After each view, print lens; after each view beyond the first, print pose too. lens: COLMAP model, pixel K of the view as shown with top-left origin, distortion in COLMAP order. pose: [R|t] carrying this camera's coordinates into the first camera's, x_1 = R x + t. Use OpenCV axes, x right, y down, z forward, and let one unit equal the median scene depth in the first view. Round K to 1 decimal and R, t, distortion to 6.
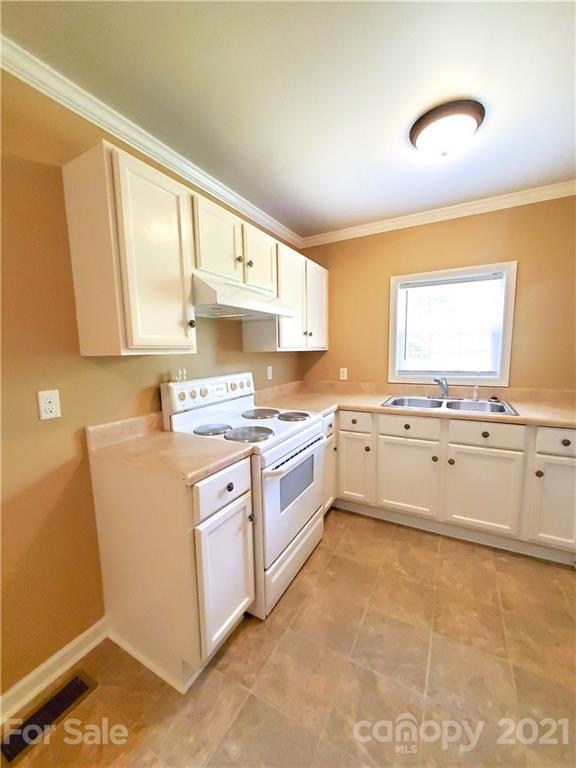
lens RADIAL K [[305.6, 0, 289.5], [0, 305.6, 384.6], [0, 0, 1]] dist [0.011753, 0.000303]
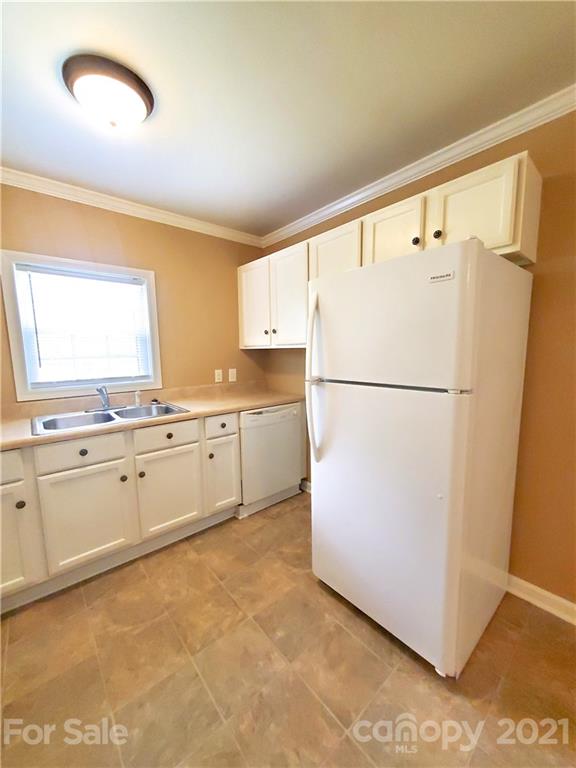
lens RADIAL K [[305.6, 0, 288.3], [0, 305.6, 387.7], [0, 0, 1]] dist [0.011753, 0.000303]
pose [[0.361356, -0.104109, 0.926598, -0.141057], [0.118613, 0.990806, 0.065066, -0.014781], [-0.924853, 0.086394, 0.370382, 0.227533]]
